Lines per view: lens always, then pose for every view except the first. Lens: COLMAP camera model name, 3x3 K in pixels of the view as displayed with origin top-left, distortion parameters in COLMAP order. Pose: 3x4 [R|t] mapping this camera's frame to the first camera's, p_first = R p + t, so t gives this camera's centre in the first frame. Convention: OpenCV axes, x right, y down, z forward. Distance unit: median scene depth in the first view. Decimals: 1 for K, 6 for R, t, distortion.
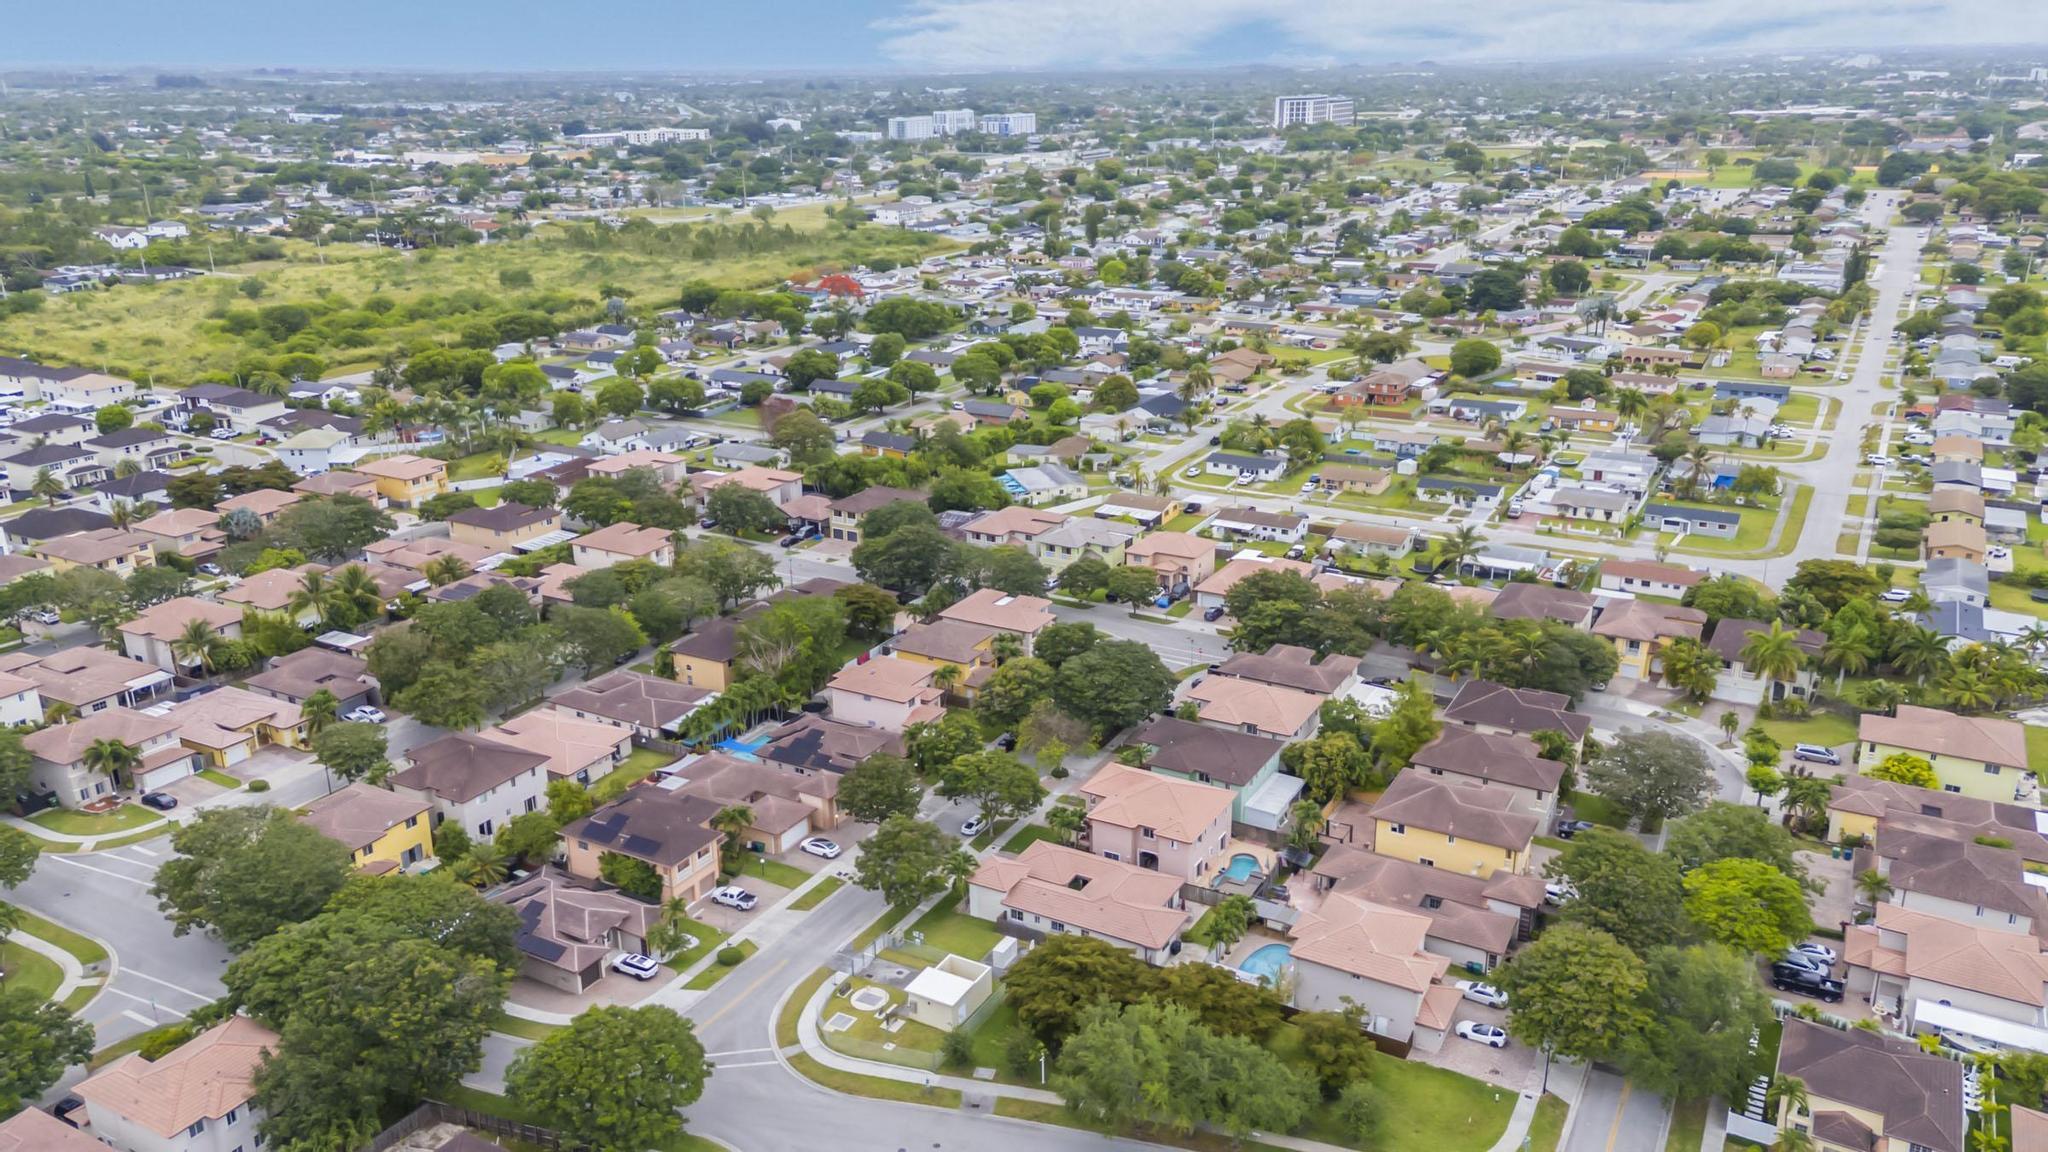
lens RADIAL K [[1556.7, 0, 1050.3], [0, 1556.7, 551.2], [0, 0, 1]] dist [0.072328, 0.004247]
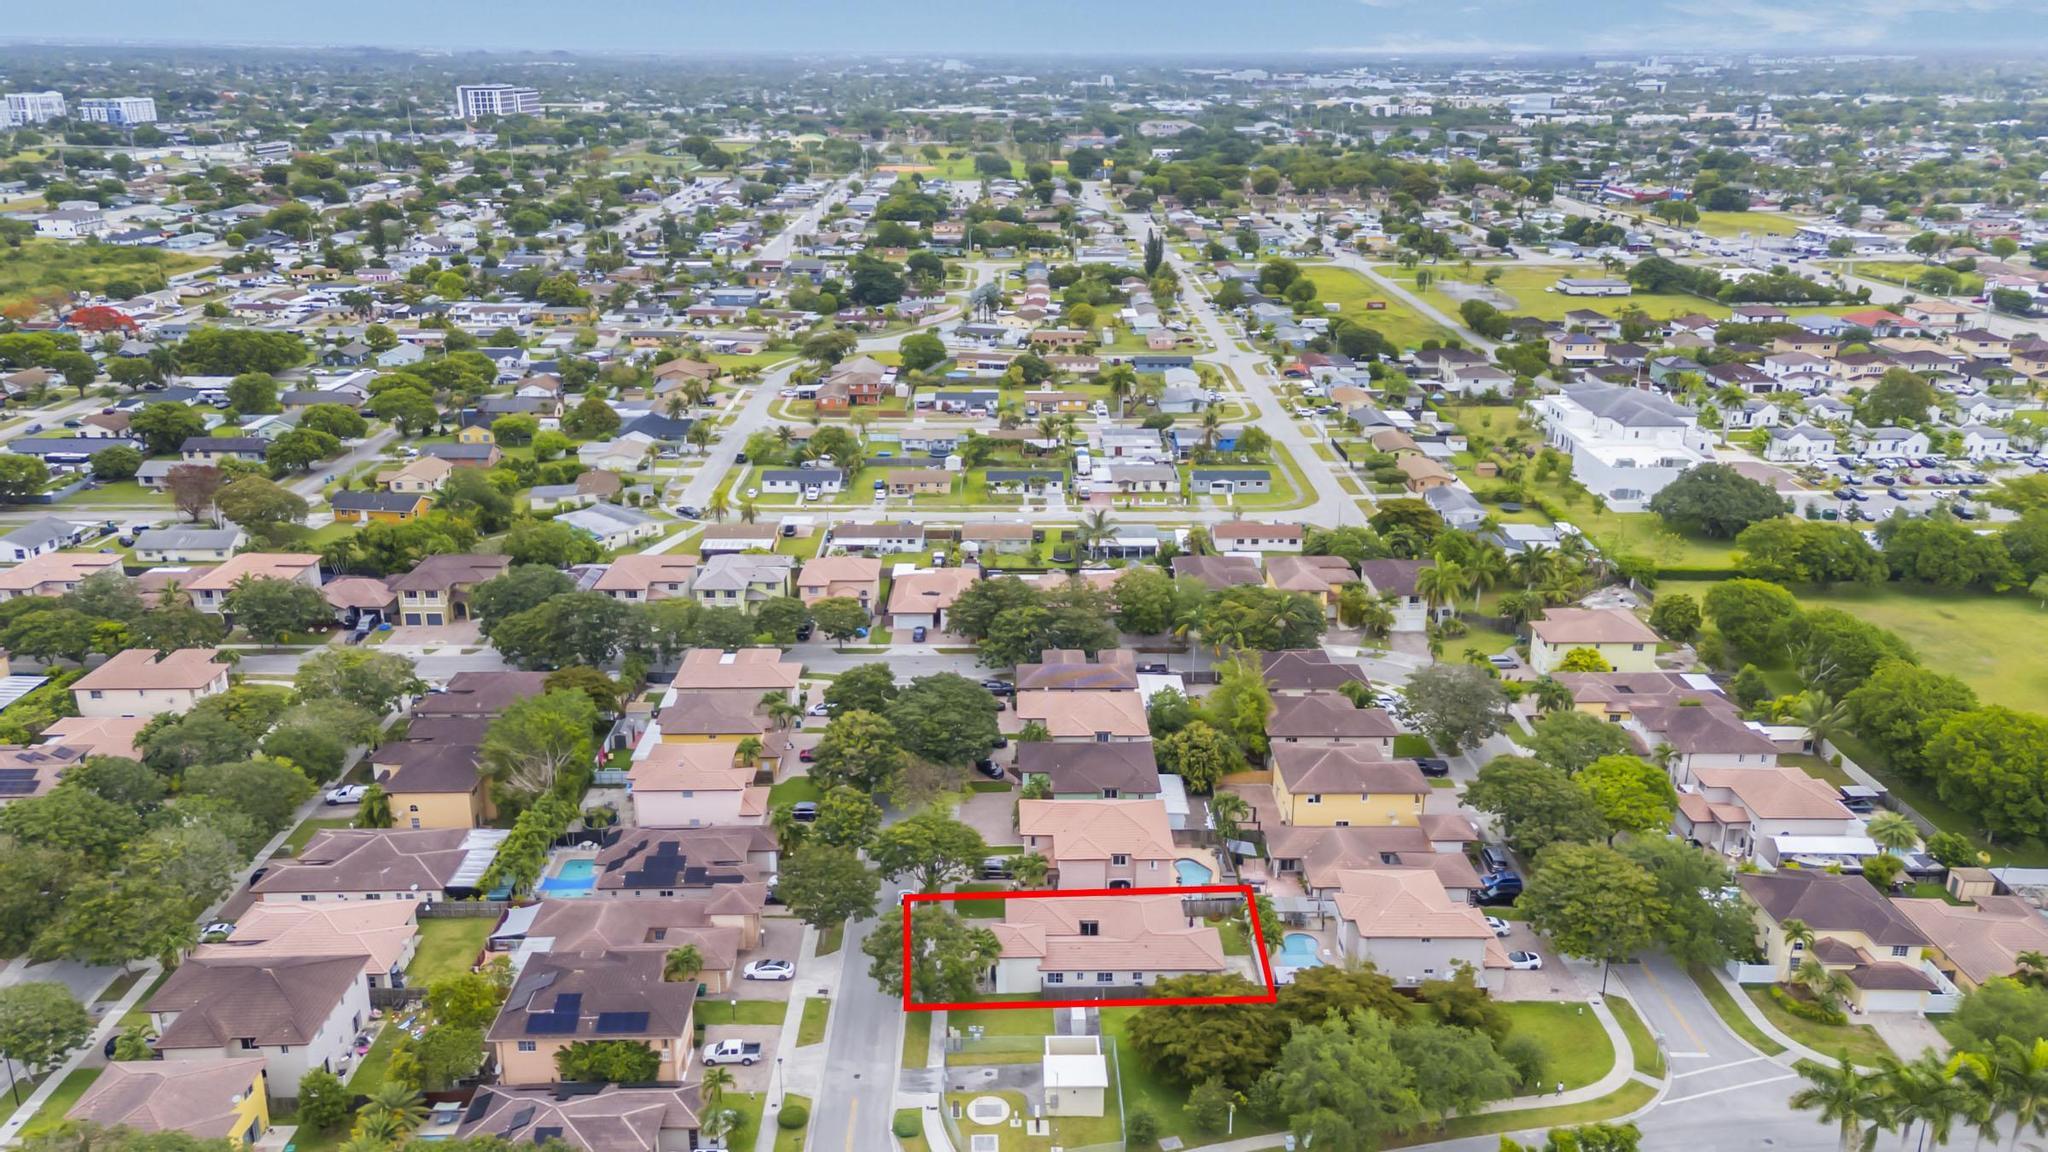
lens RADIAL K [[1556.7, 0, 1083.3], [0, 1556.7, 557.0], [0, 0, 1]] dist [0.072328, 0.004247]
pose [[0.861177, -0.144399, 0.487362, -0.268294], [0.140628, 0.989060, 0.044554, -0.035379], [-0.488464, 0.030168, 0.872062, 0.102923]]
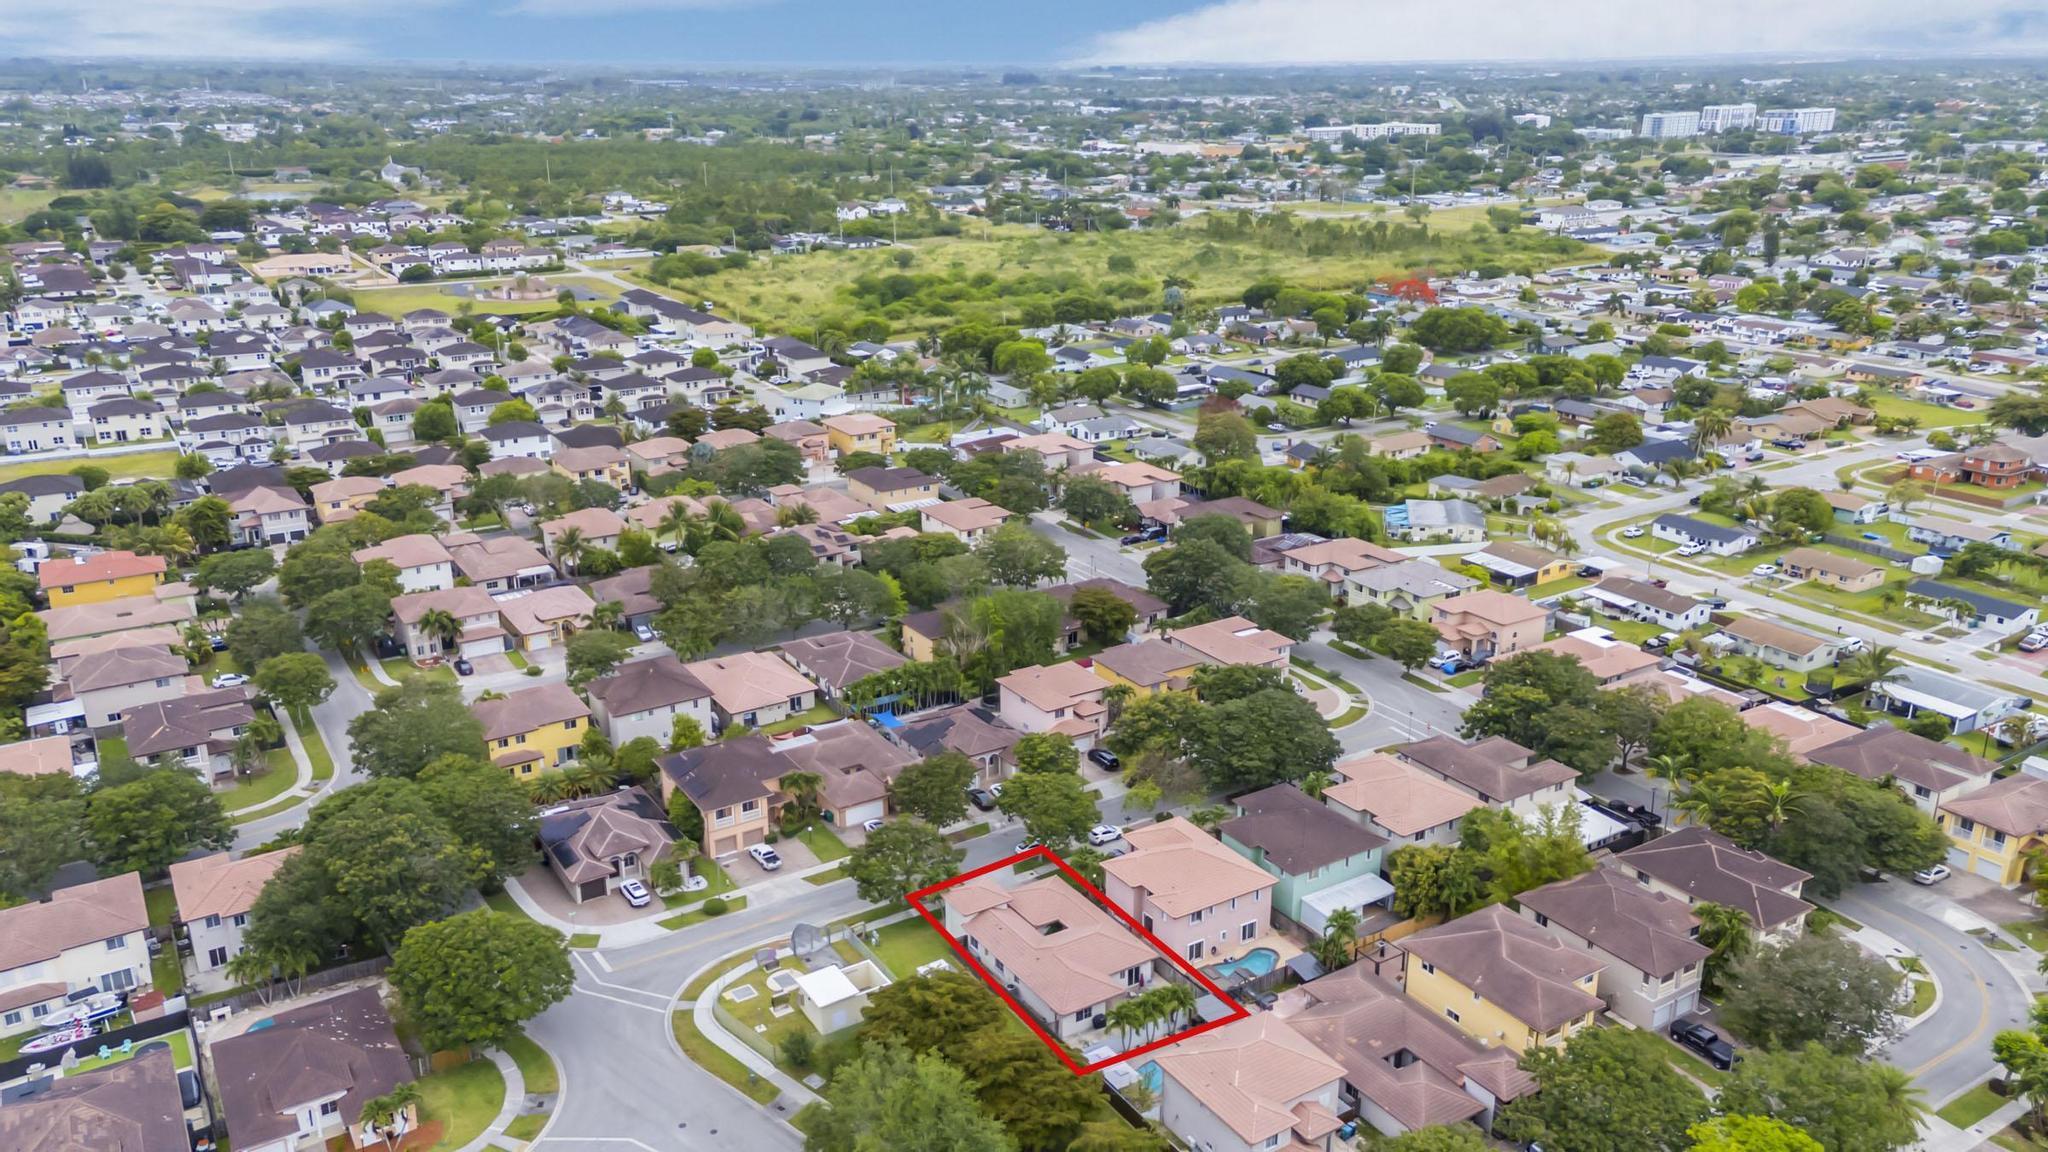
lens RADIAL K [[1556.7, 0, 1012.7], [0, 1556.7, 574.6], [0, 0, 1]] dist [0.072328, 0.004247]
pose [[0.877079, 0.158536, -0.453430, 0.251985], [-0.150723, 0.987123, 0.053588, -0.029928], [0.456086, 0.021342, 0.889680, 0.090078]]
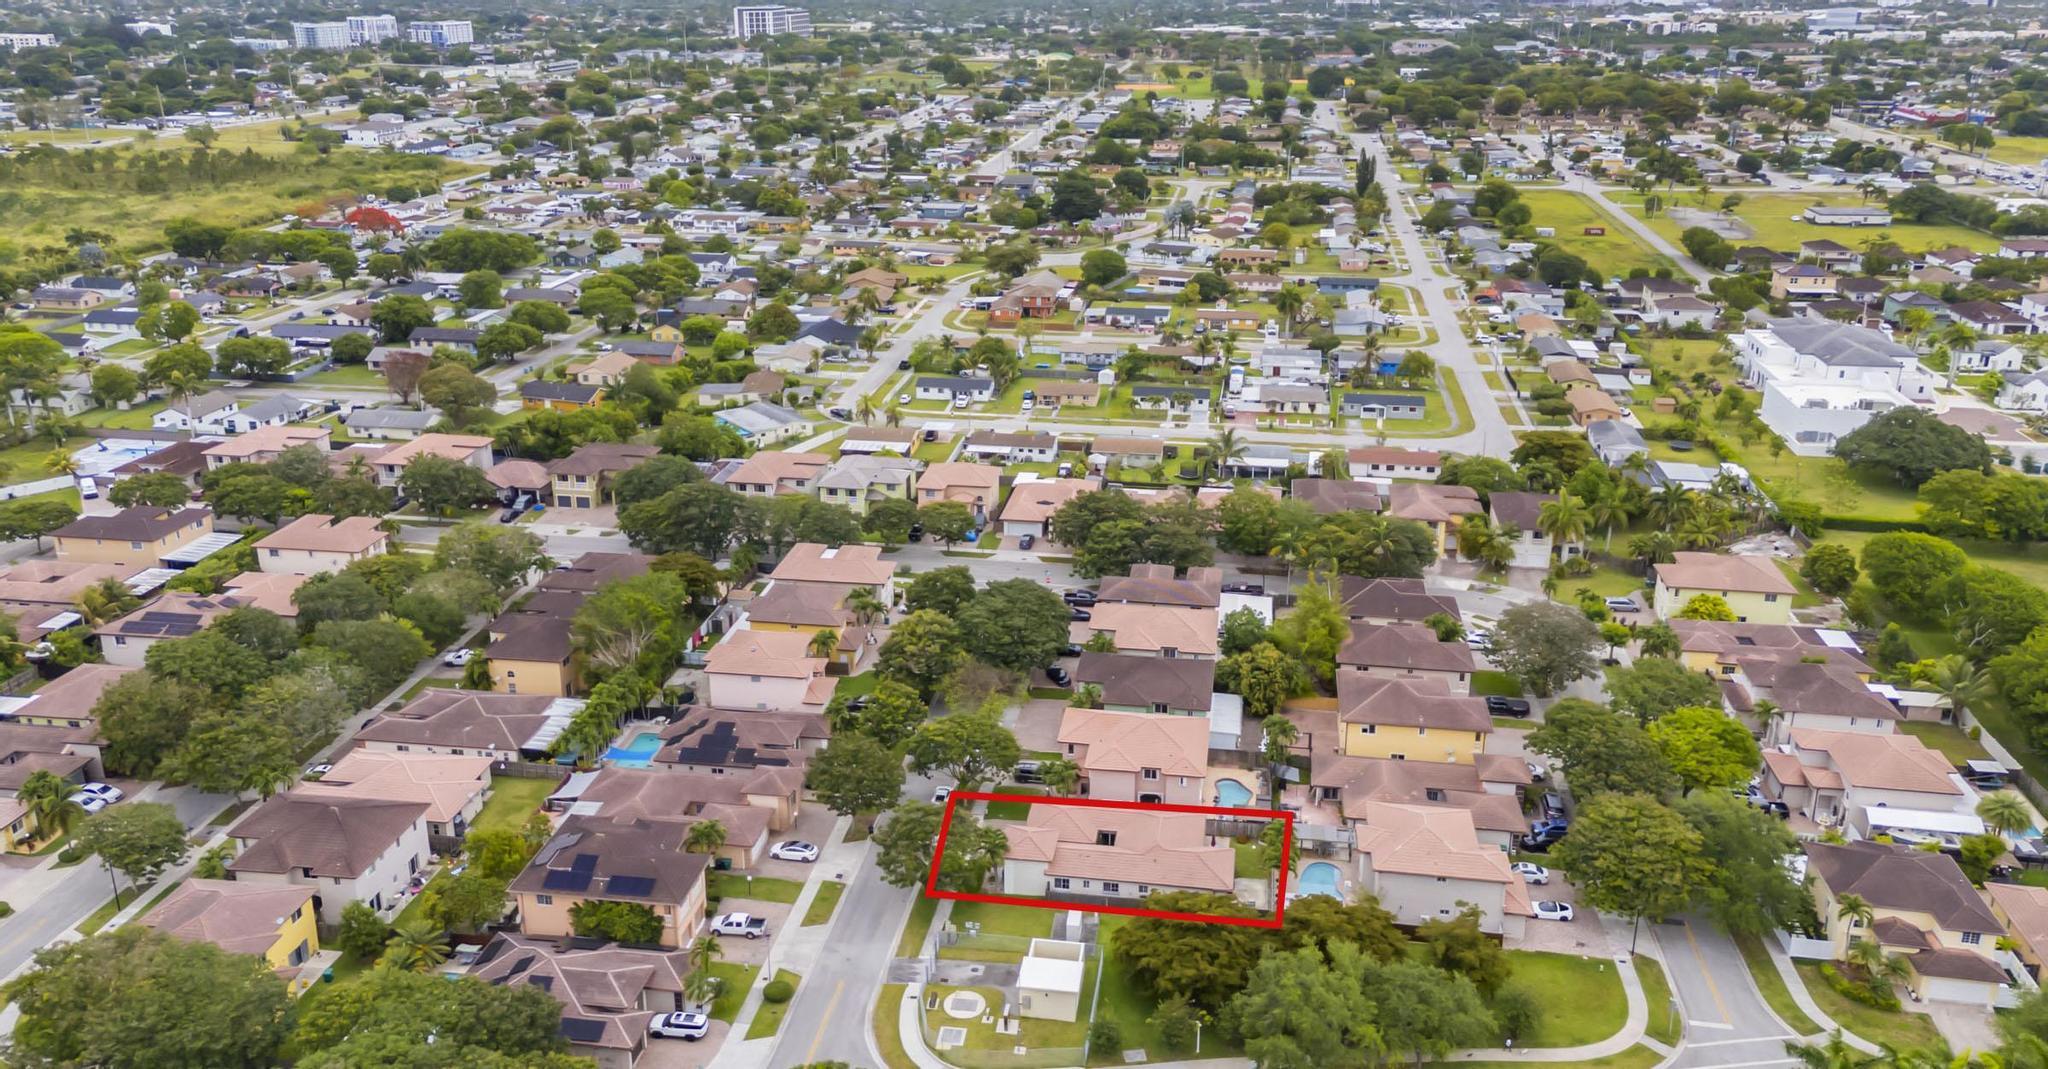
lens RADIAL K [[1564.4, 0, 1076.9], [0, 1564.4, 480.0], [0, 0, 1]] dist [0.072608, 0.004213]
pose [[0.933517, -0.100659, 0.344112, -0.197065], [0.097587, 0.994880, 0.026283, -0.020871], [-0.344996, 0.009046, 0.938561, 0.065384]]
